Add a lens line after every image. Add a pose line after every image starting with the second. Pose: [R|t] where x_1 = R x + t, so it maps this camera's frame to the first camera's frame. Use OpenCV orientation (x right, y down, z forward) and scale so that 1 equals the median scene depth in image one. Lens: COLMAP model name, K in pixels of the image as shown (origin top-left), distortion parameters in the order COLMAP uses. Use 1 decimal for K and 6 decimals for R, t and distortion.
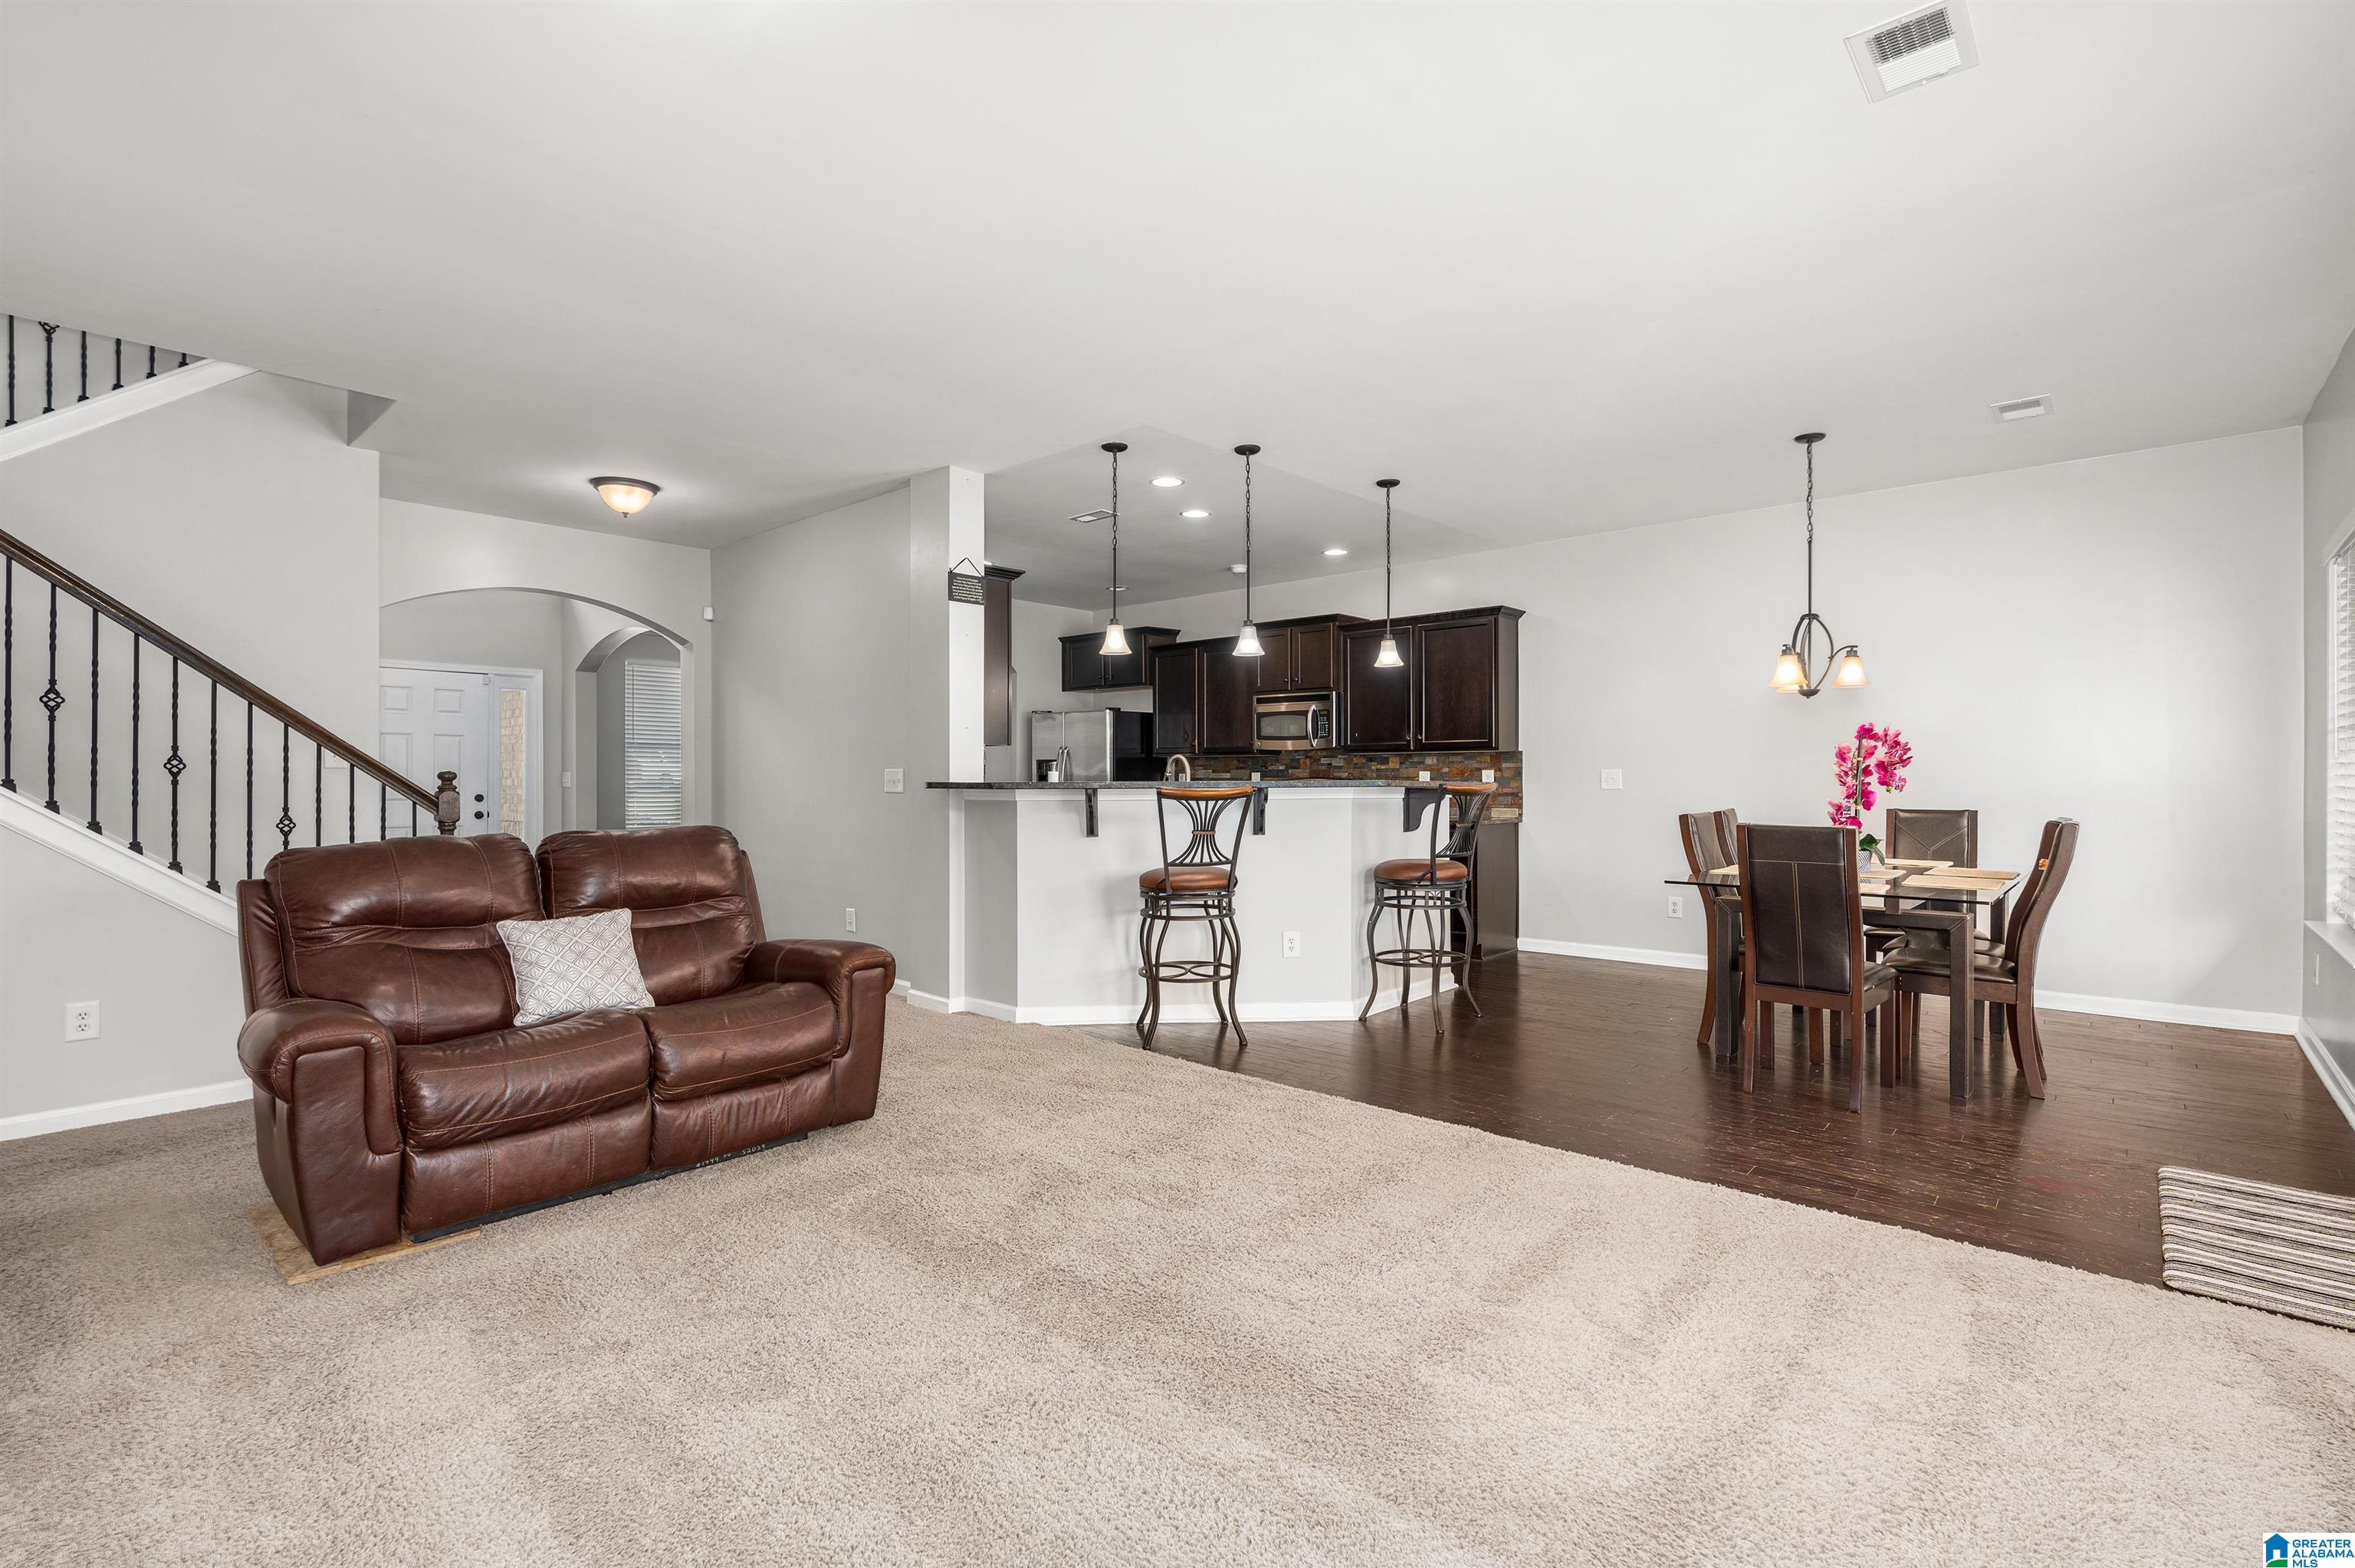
lens RADIAL K [[1062.6, 0, 1174.9], [0, 1062.6, 788.7], [0, 0, 1]] dist [-0.006032, 0.000803]
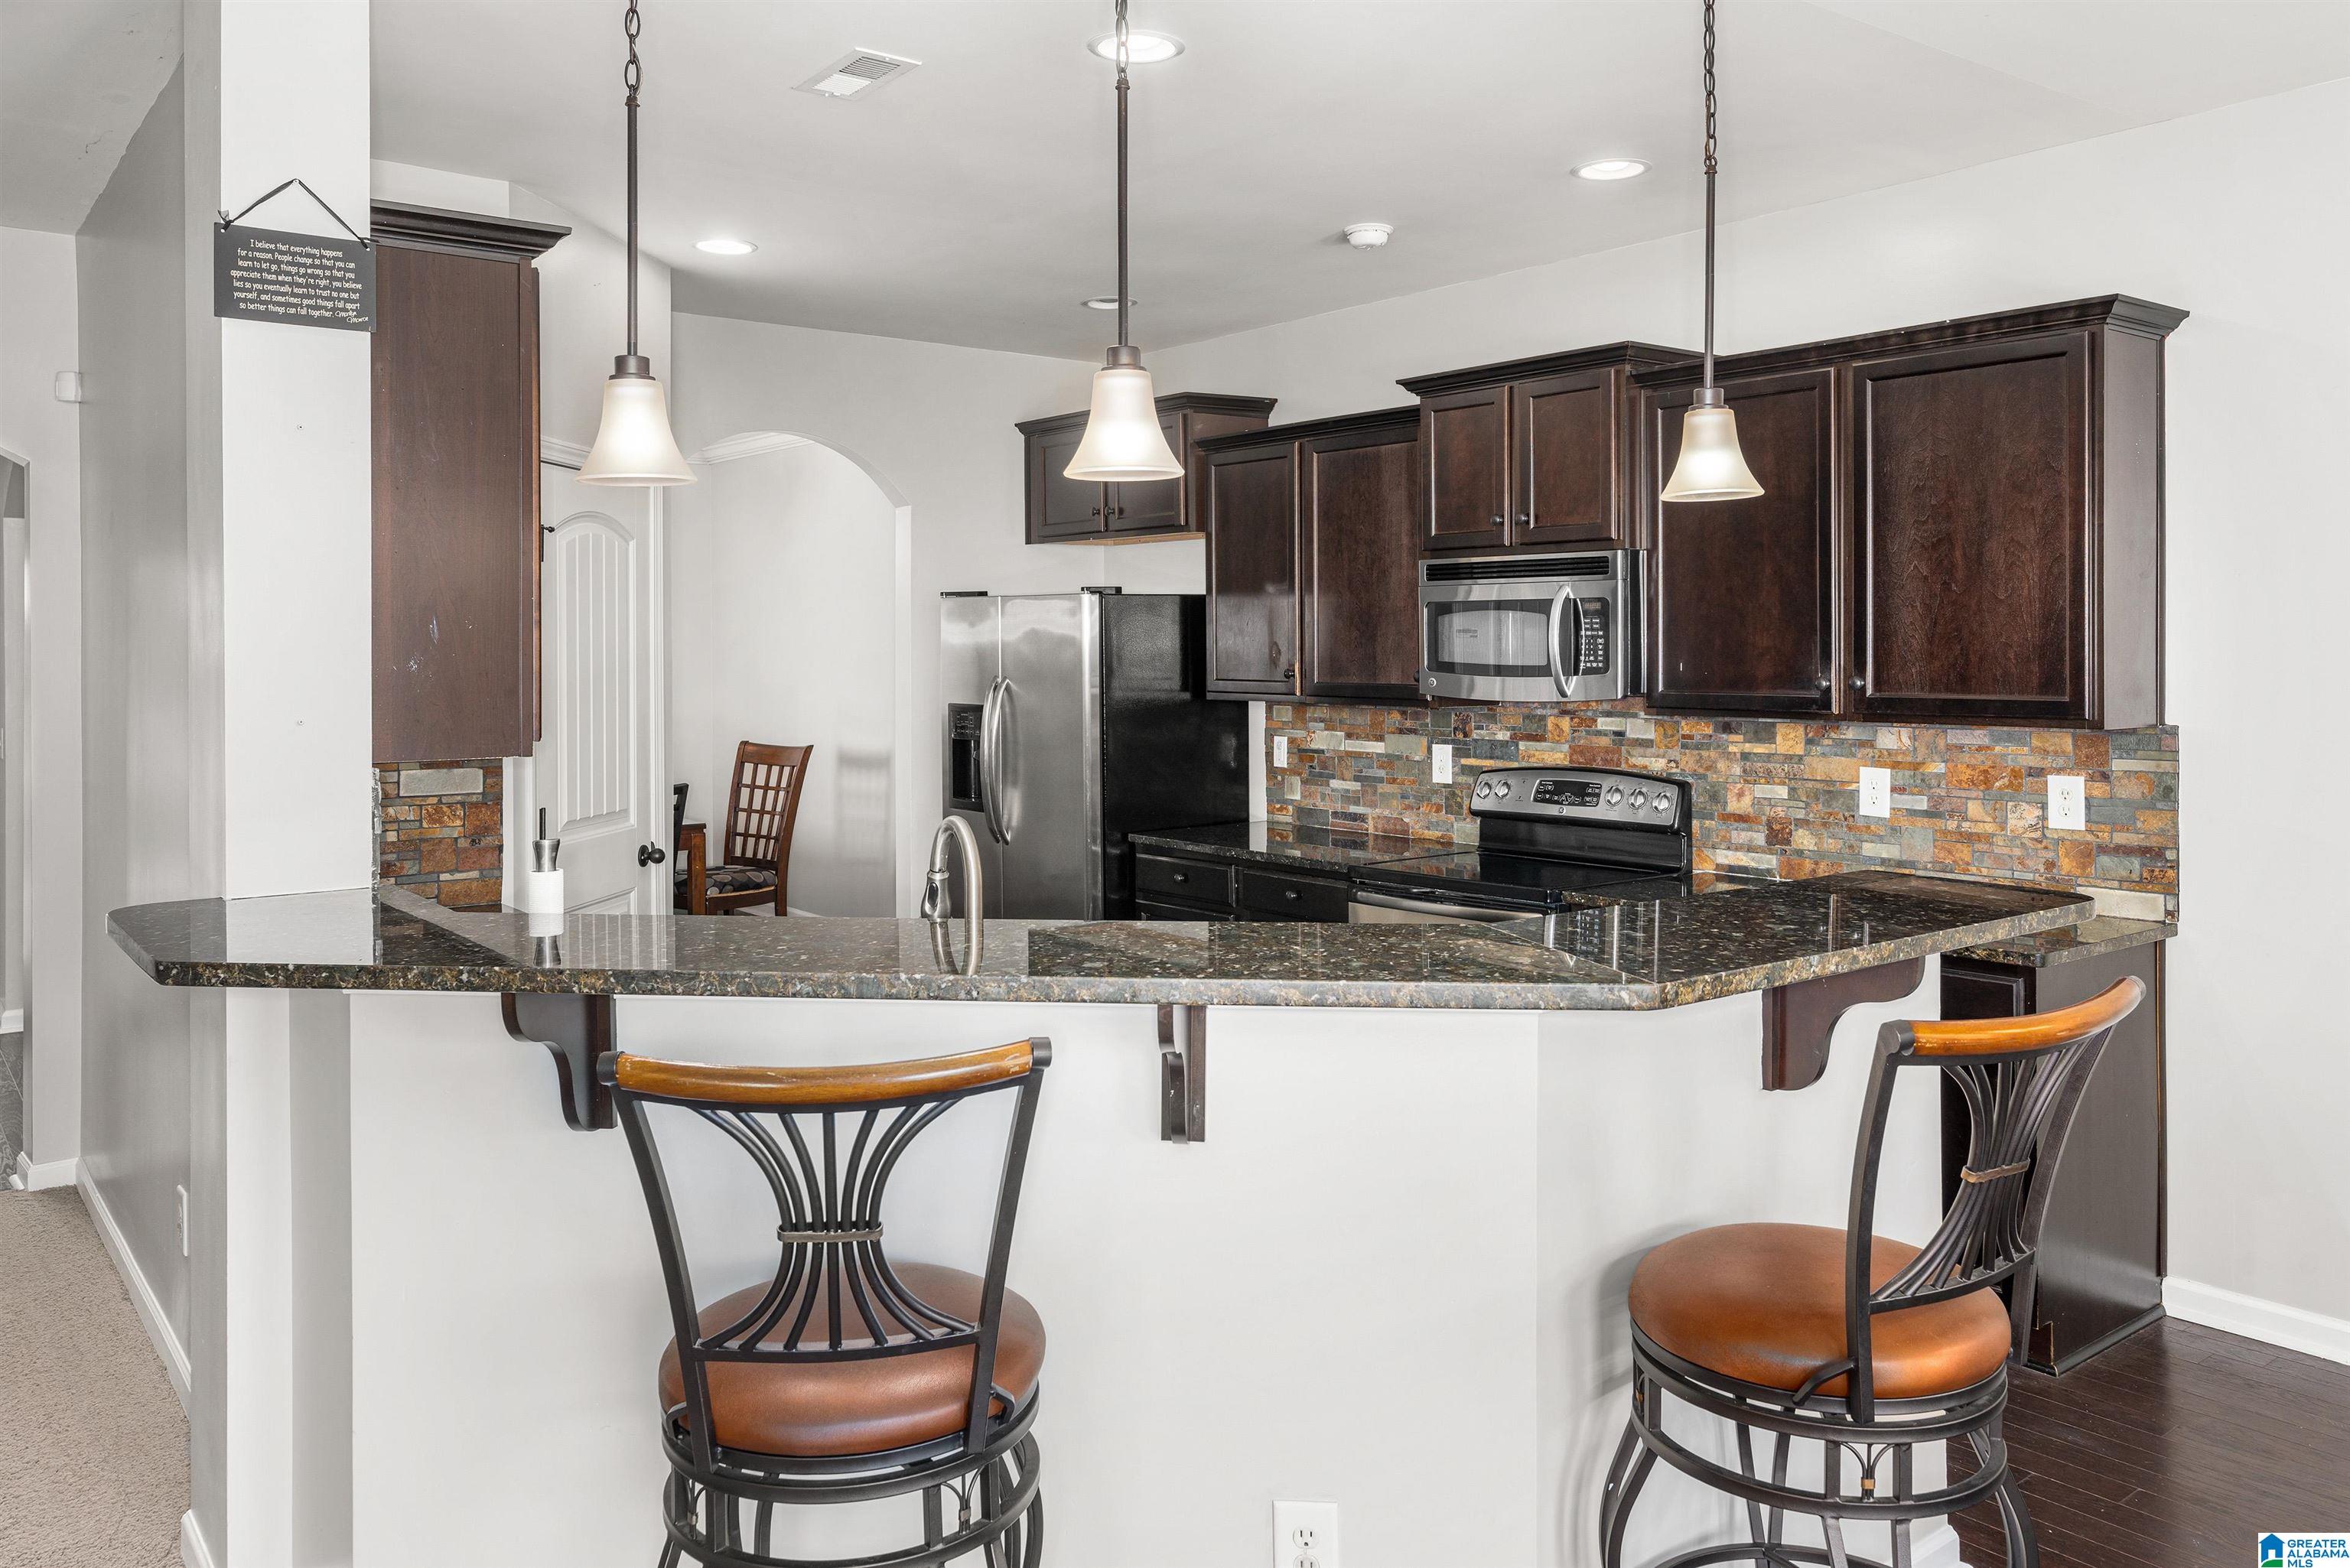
lens RADIAL K [[1716.3, 0, 1184.6], [0, 1716.3, 664.1], [0, 0, 1]] dist [0.017661, 0.003765]
pose [[0.985272, -0.000088, -0.170996, 0.108946], [0.000277, 0.999999, 0.001087, -0.055608], [0.170996, -0.001118, 0.985271, 0.402160]]
